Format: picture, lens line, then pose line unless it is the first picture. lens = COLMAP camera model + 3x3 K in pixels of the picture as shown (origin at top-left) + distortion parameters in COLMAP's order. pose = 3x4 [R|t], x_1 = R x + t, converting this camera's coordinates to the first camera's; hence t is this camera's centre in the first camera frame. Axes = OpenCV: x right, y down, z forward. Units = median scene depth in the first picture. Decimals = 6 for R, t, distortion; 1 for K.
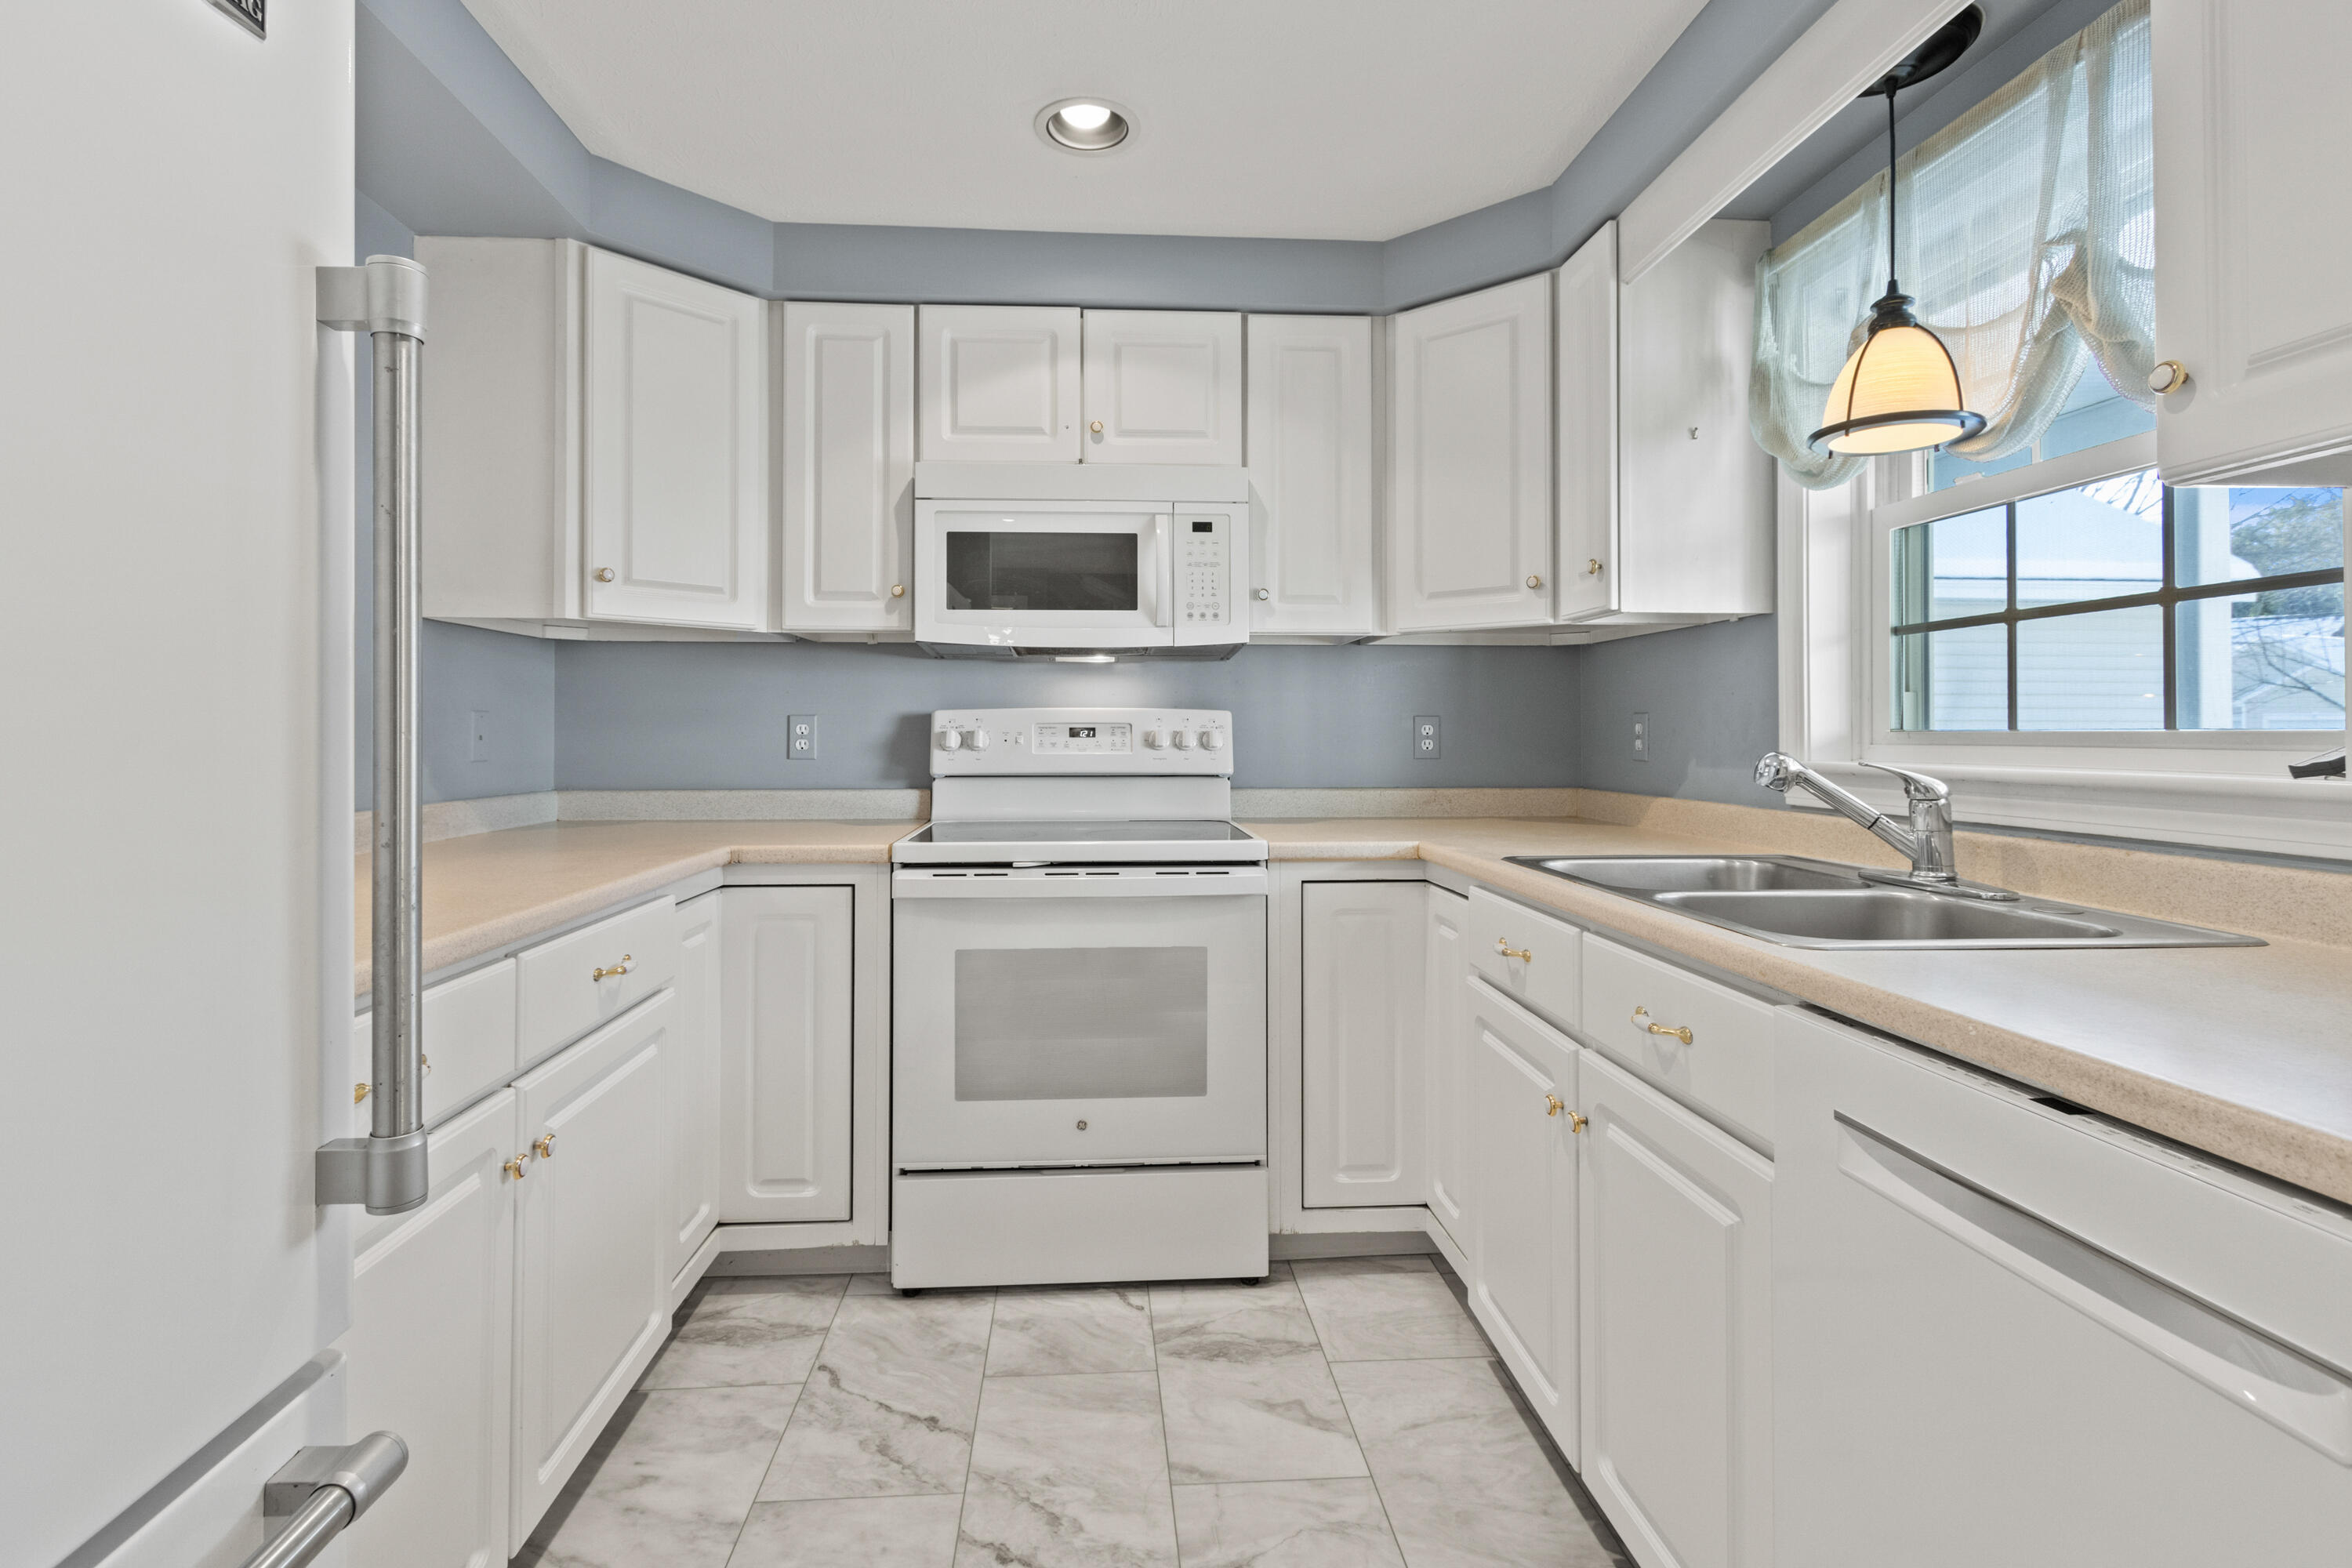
lens RADIAL K [[1118.3, 0, 1172.7], [0, 1118.3, 754.8], [0, 0, 1]] dist [-0.000973, -0.000247]
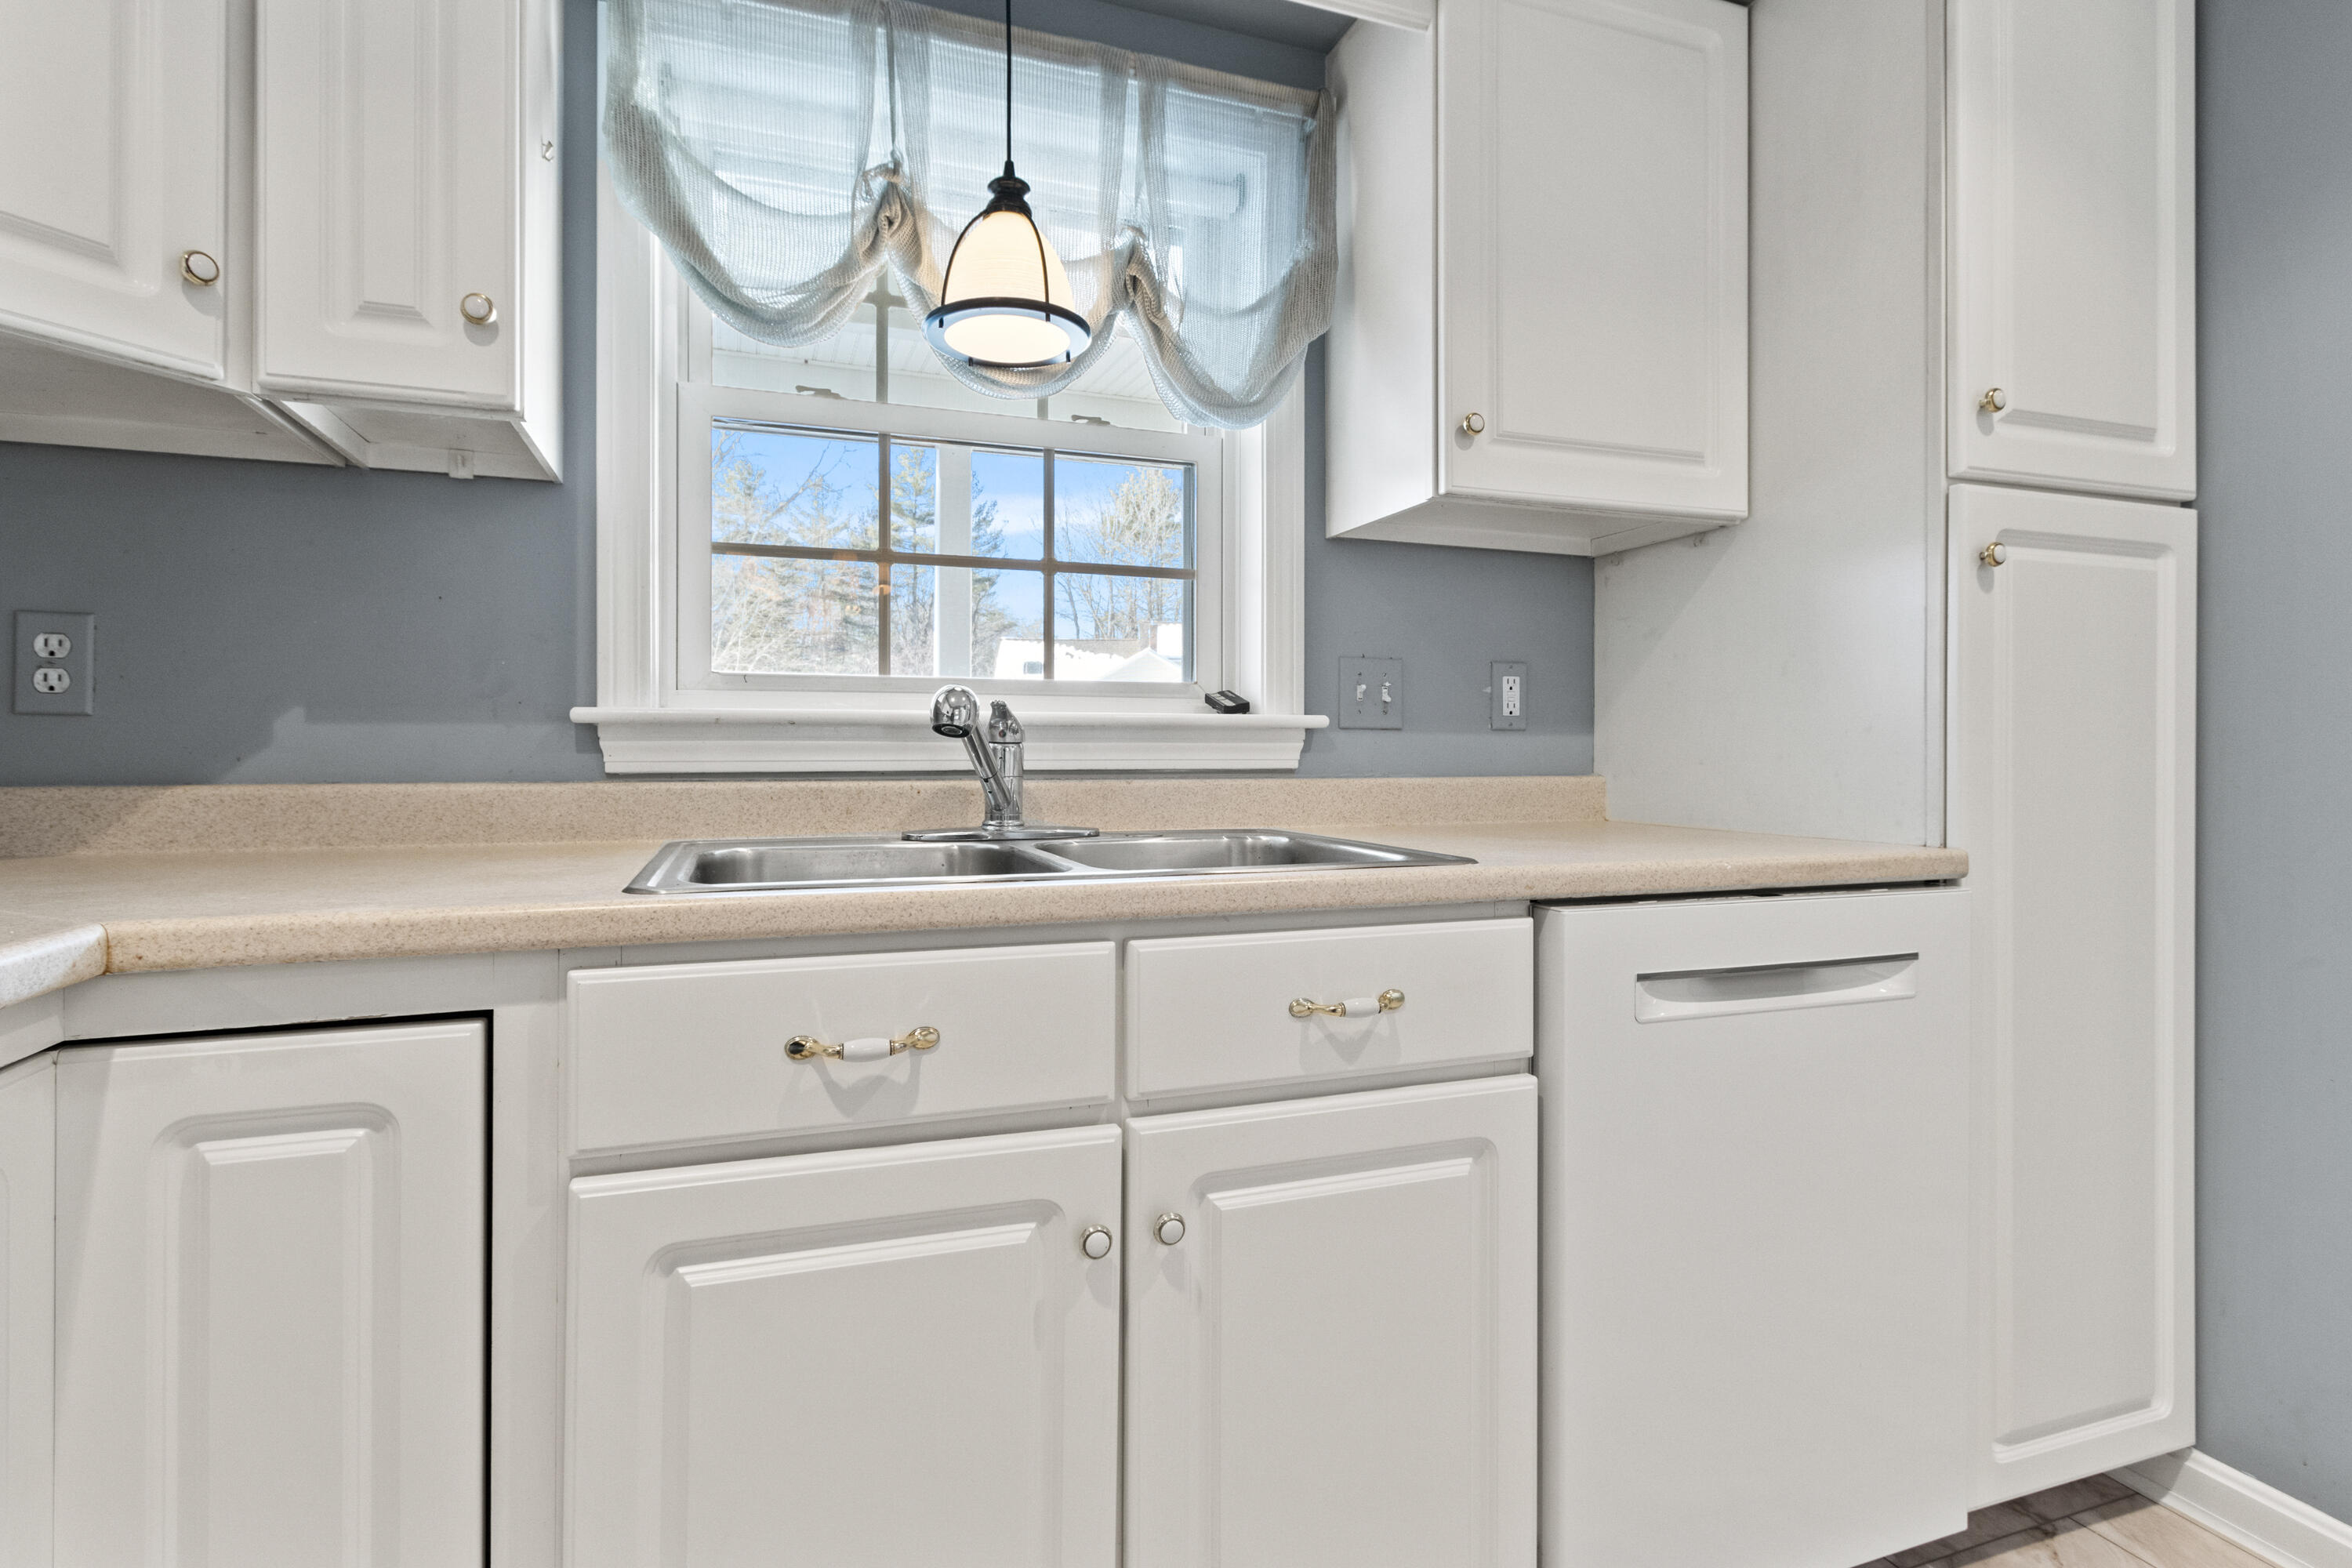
lens RADIAL K [[1118.3, 0, 1172.7], [0, 1118.3, 754.8], [0, 0, 1]] dist [-0.000973, -0.000247]
pose [[-0.249728, -0.002434, 0.968313, -0.254894], [0.019051, 0.999791, 0.007426, 0.046160], [-0.968129, 0.020302, -0.249630, 1.108869]]
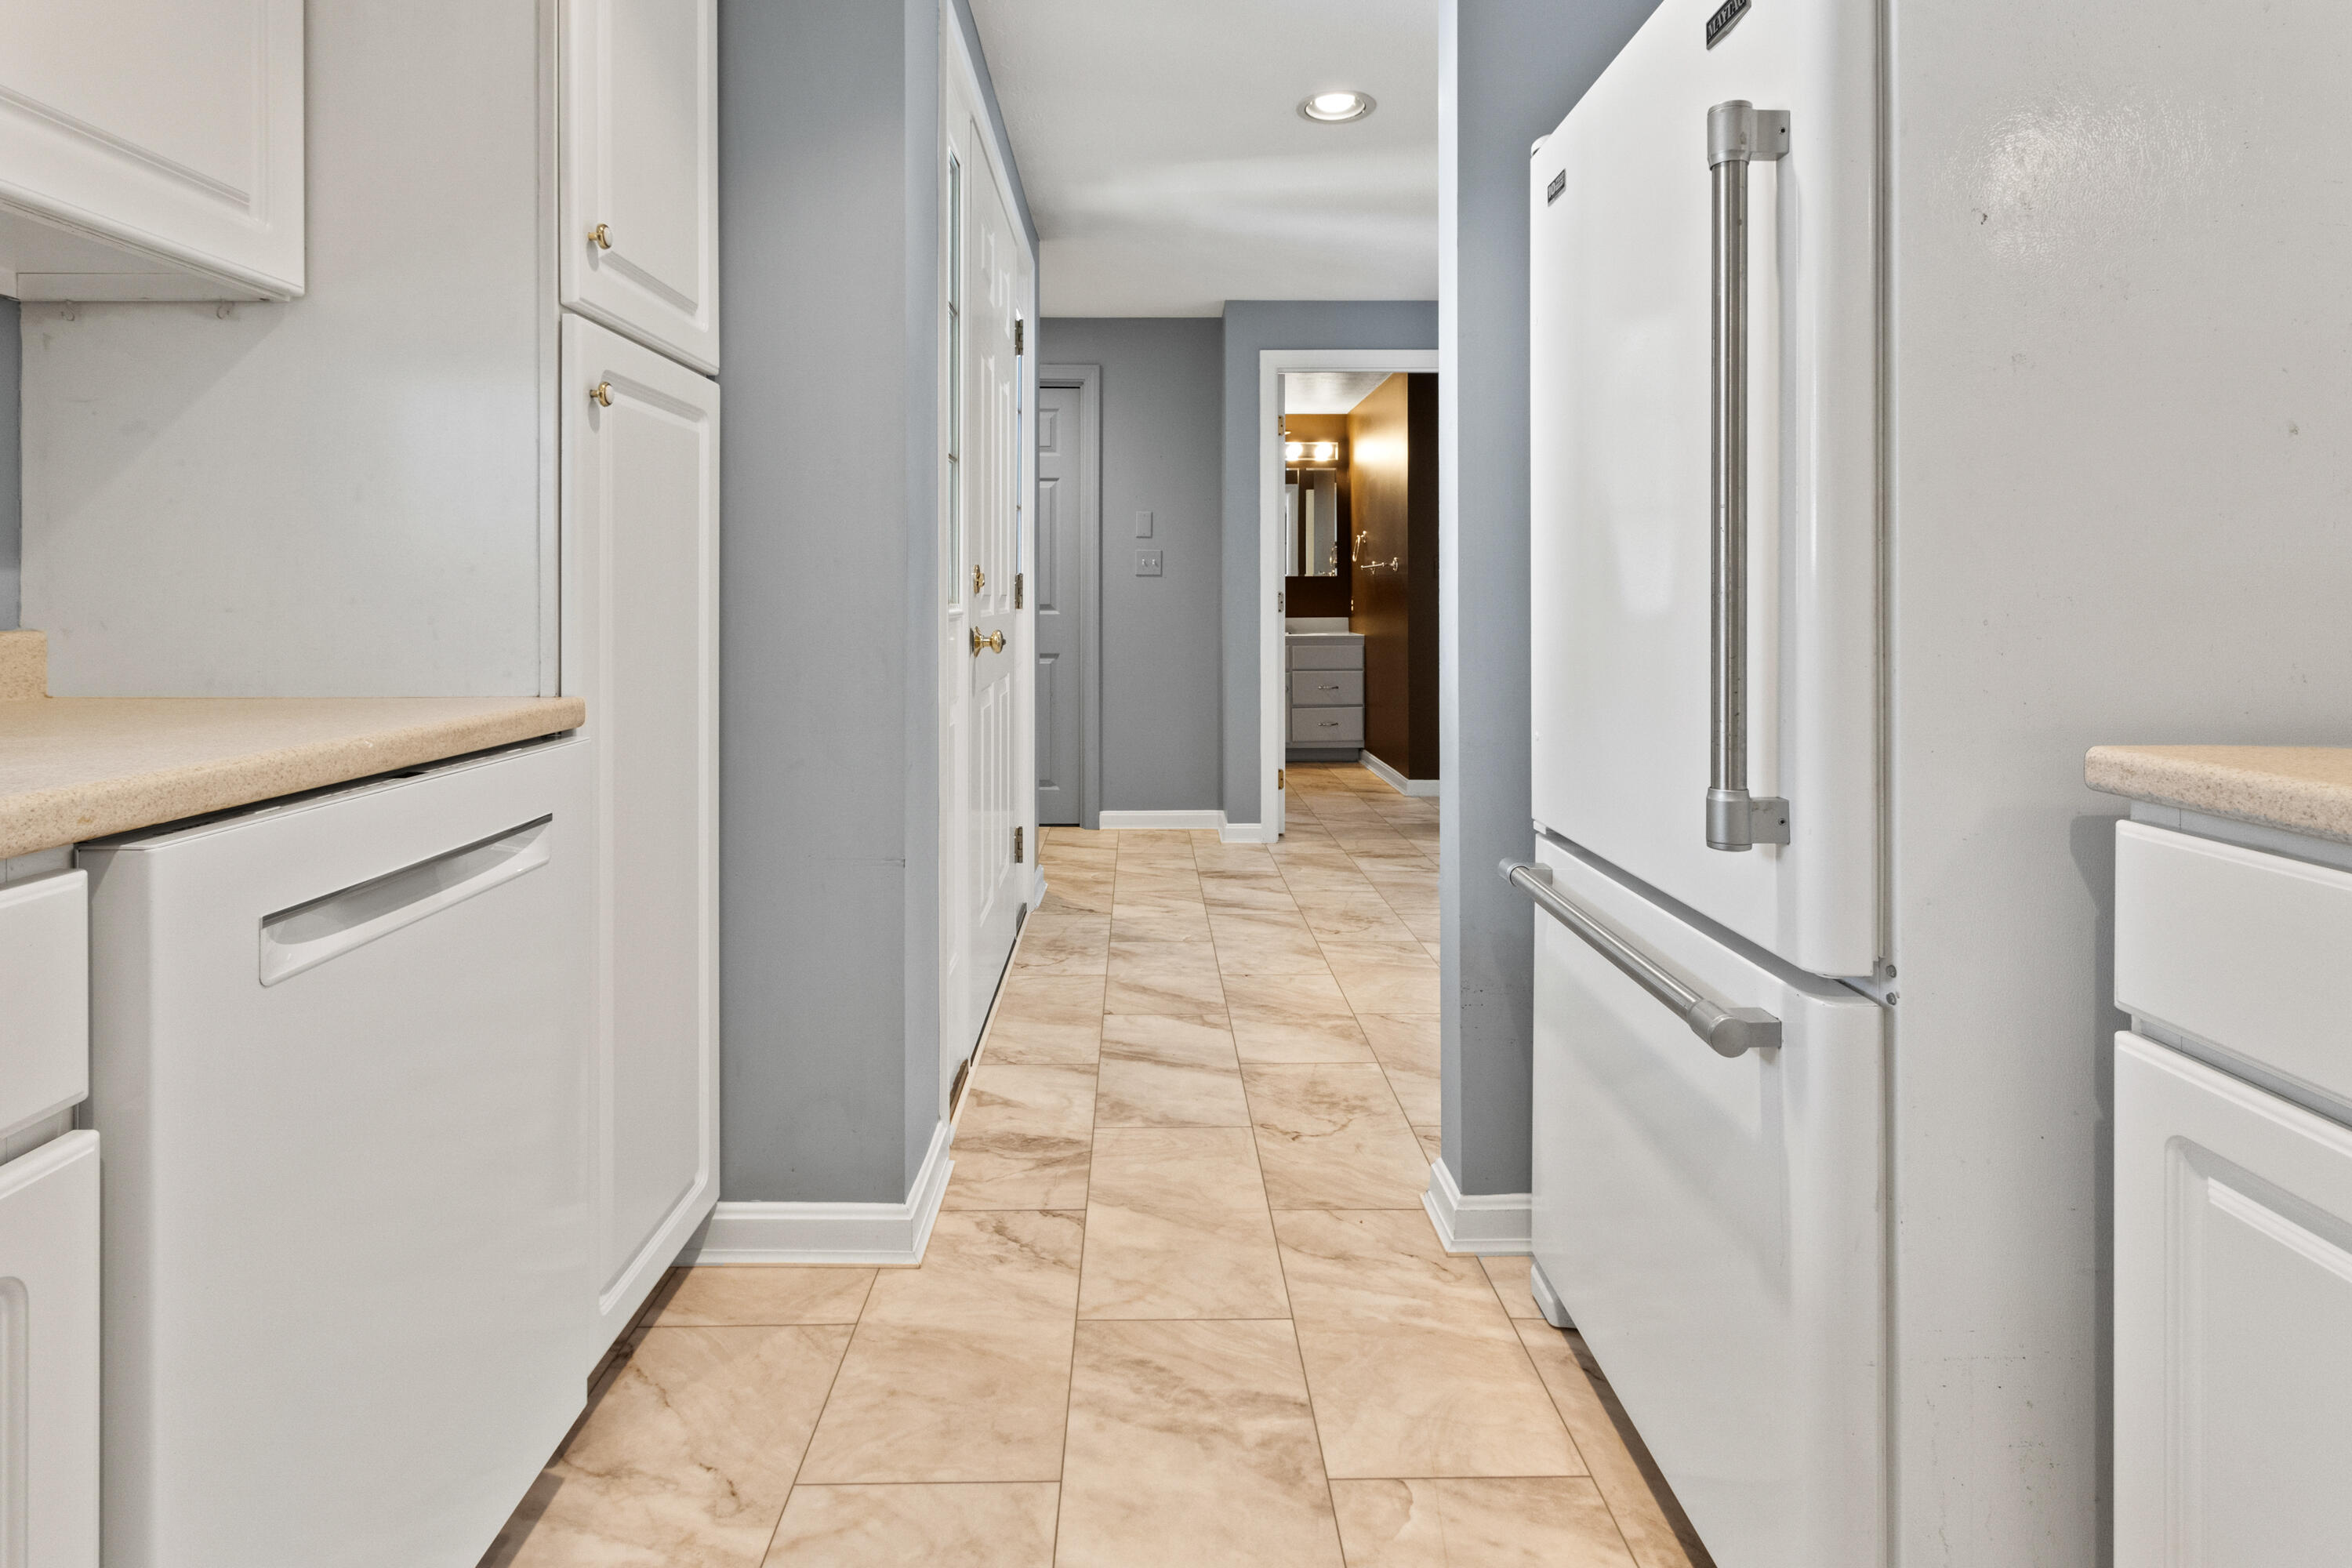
lens RADIAL K [[1153.9, 0, 1167.2], [0, 1153.9, 604.7], [0, 0, 1]] dist [-0.001392, 0.000269]
pose [[-0.997954, 0.009451, 0.063236, -0.063334], [0.011163, 0.999579, 0.026787, 0.050753], [-0.062956, 0.027438, -0.997639, 1.124149]]
